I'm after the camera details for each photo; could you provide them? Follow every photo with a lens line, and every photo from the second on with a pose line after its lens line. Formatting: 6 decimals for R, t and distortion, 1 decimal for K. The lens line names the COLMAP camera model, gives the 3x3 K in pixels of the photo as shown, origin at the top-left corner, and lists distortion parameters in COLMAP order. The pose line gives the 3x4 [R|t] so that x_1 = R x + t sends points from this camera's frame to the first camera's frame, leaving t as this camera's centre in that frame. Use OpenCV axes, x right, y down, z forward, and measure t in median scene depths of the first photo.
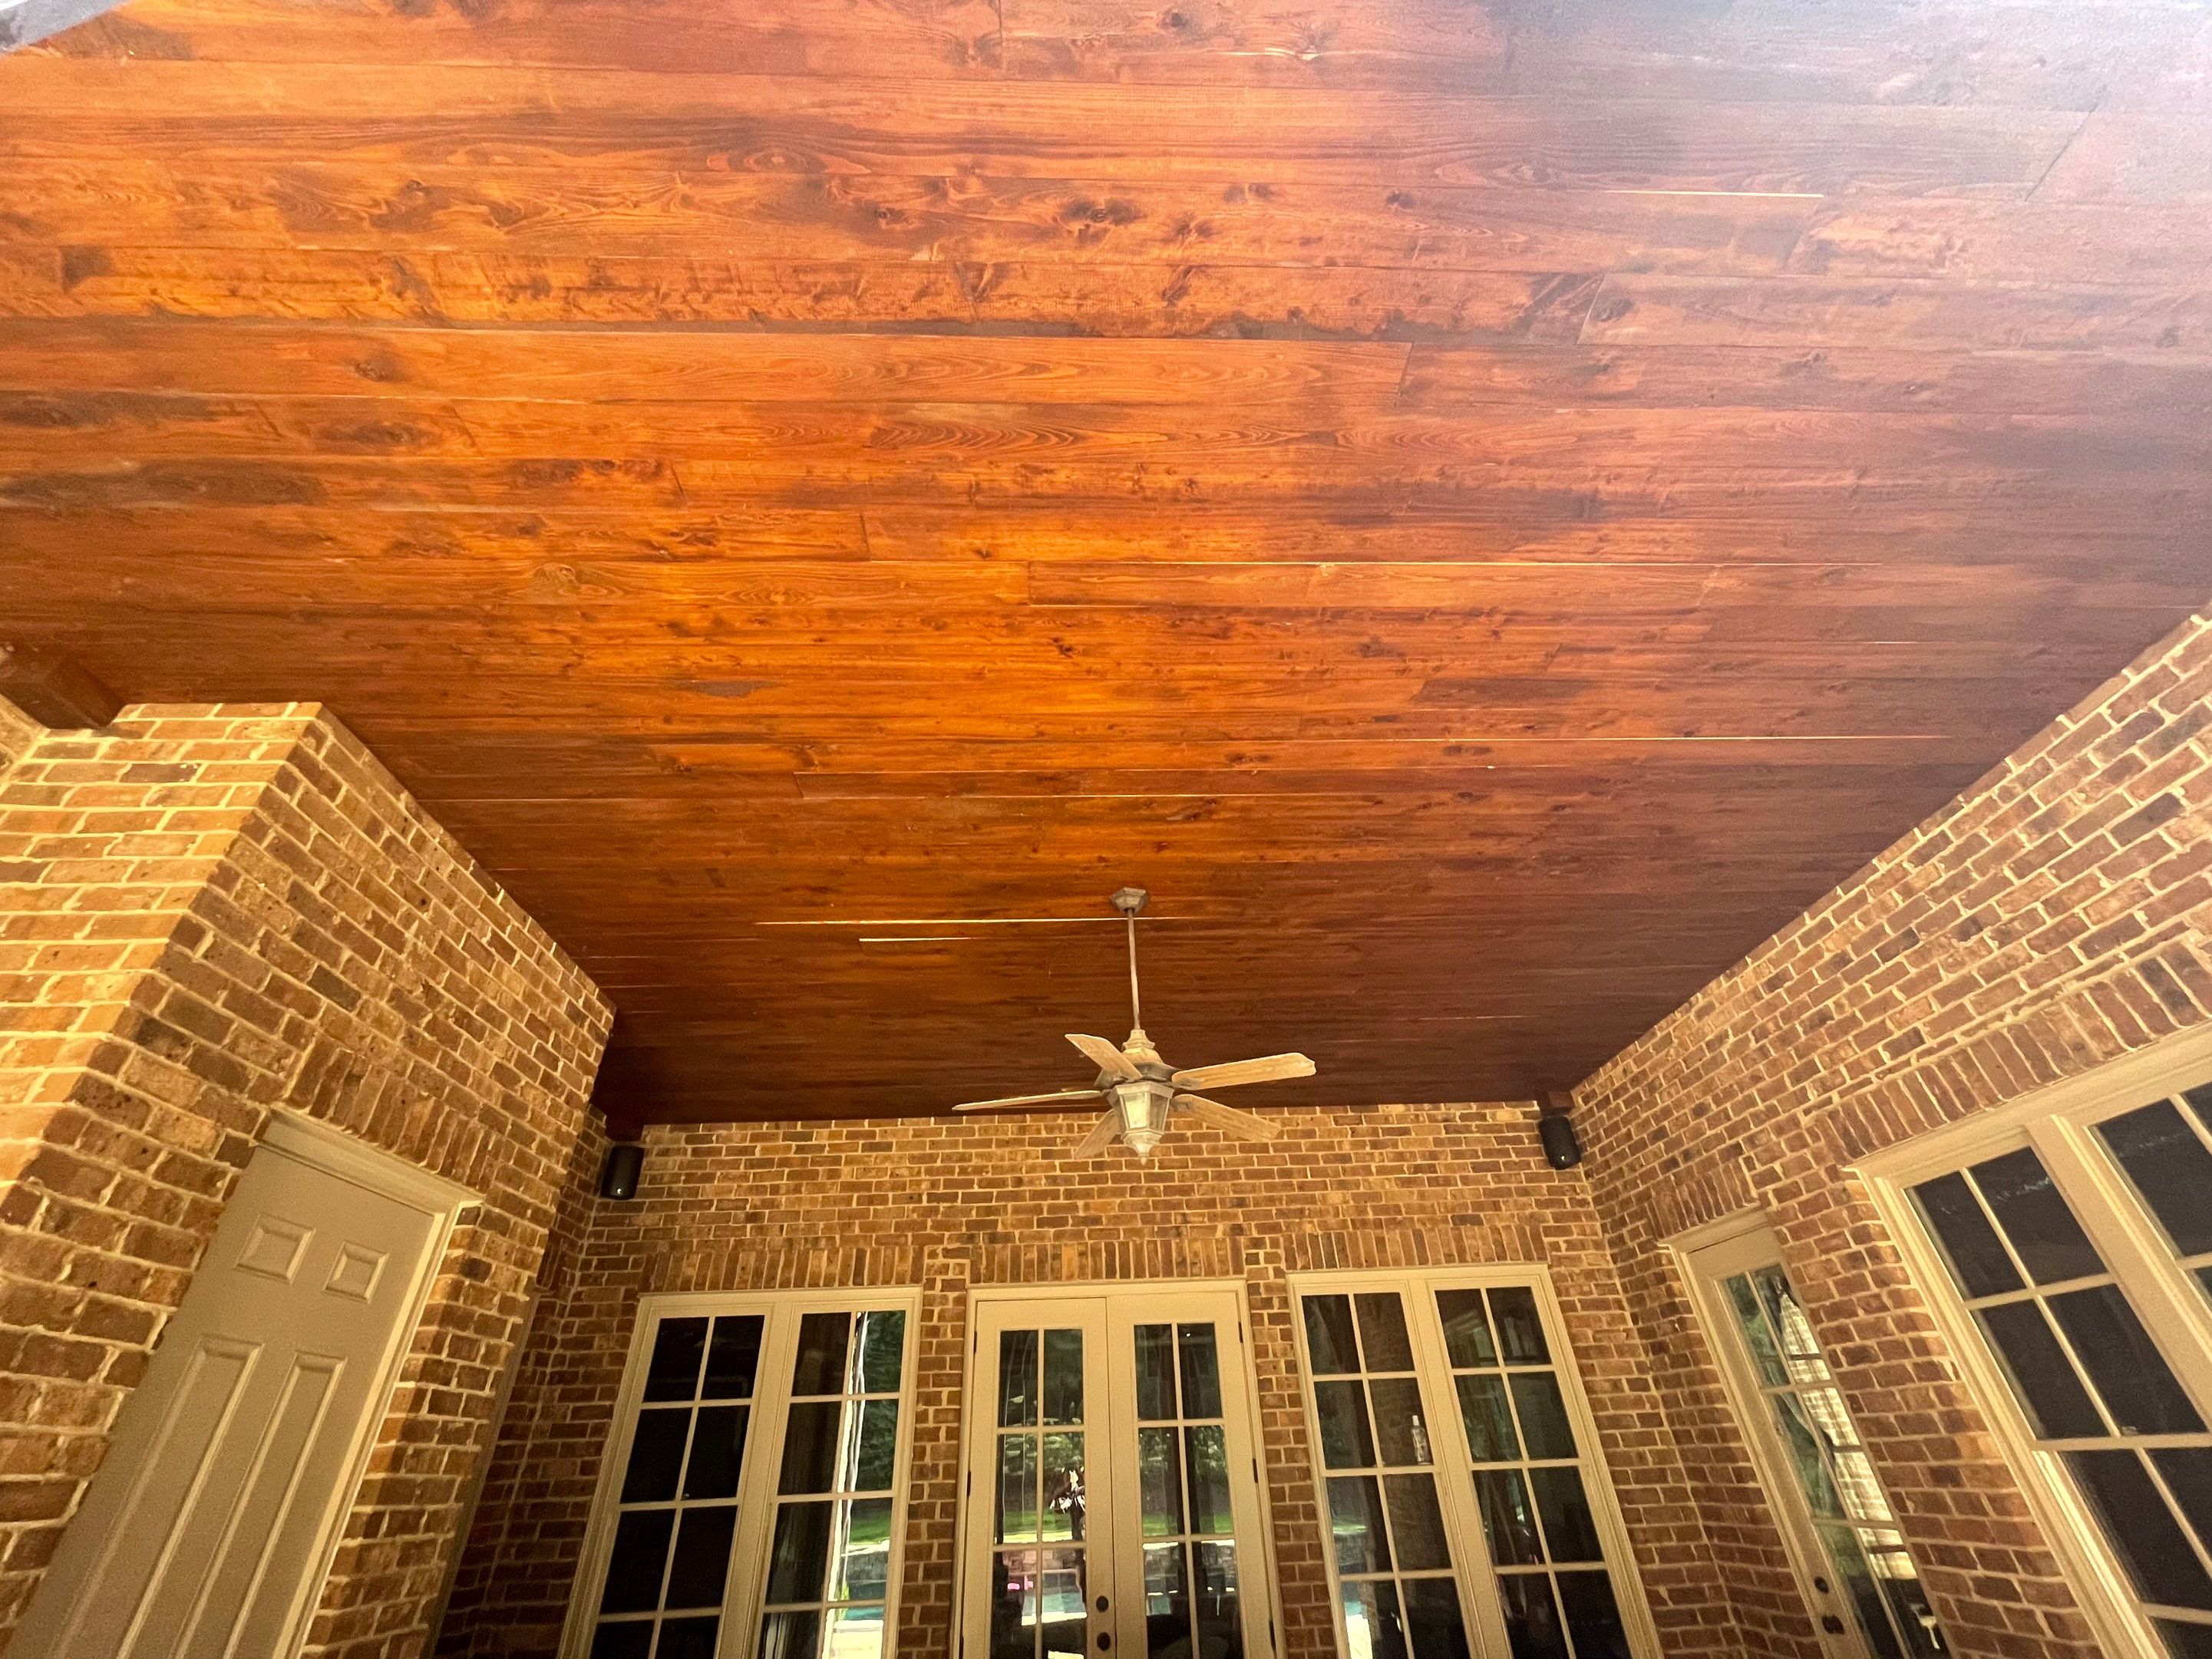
lens RADIAL K [[896.7, 0, 1113.2], [0, 896.7, 829.6], [0, 0, 1]] dist [-0.003868, 0.001911]
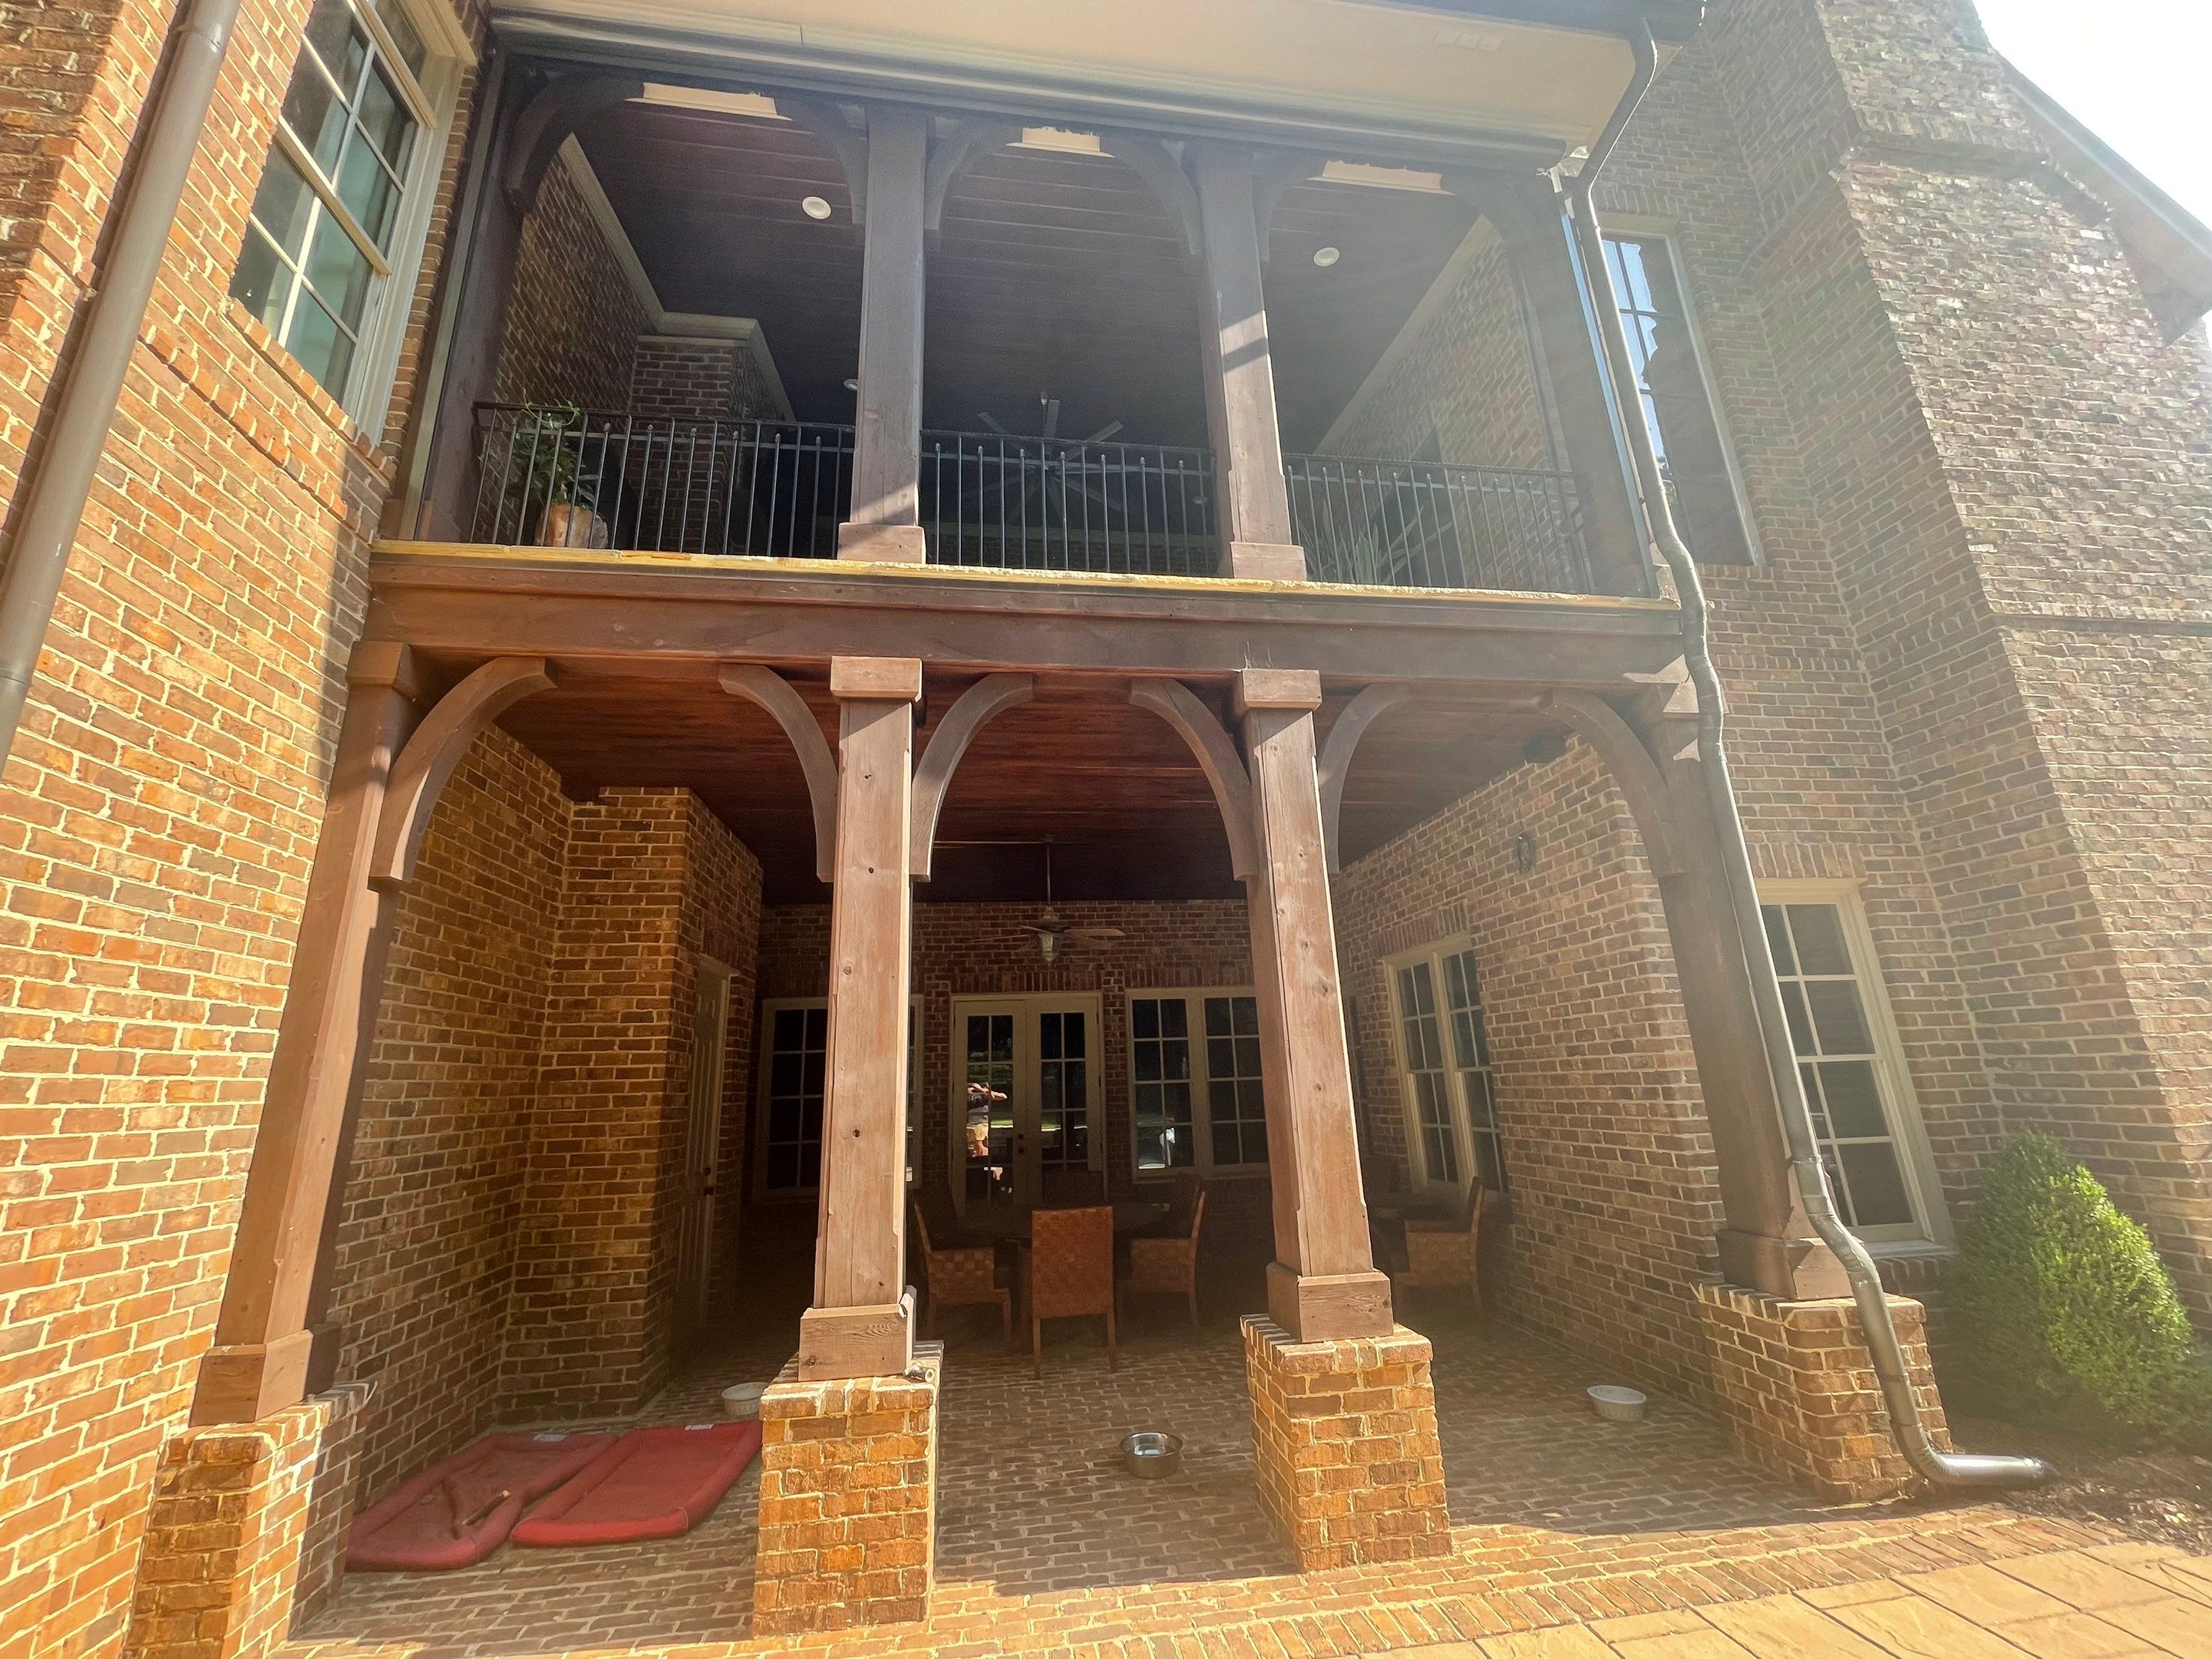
lens RADIAL K [[896.7, 0, 1107.7], [0, 896.7, 827.9], [0, 0, 1]] dist [-0.003868, 0.001911]
pose [[0.994831, 0.027686, 0.097694, -0.054474], [-0.058837, 0.941308, 0.332383, -0.769482], [-0.082758, -0.336413, 0.938071, -1.101045]]
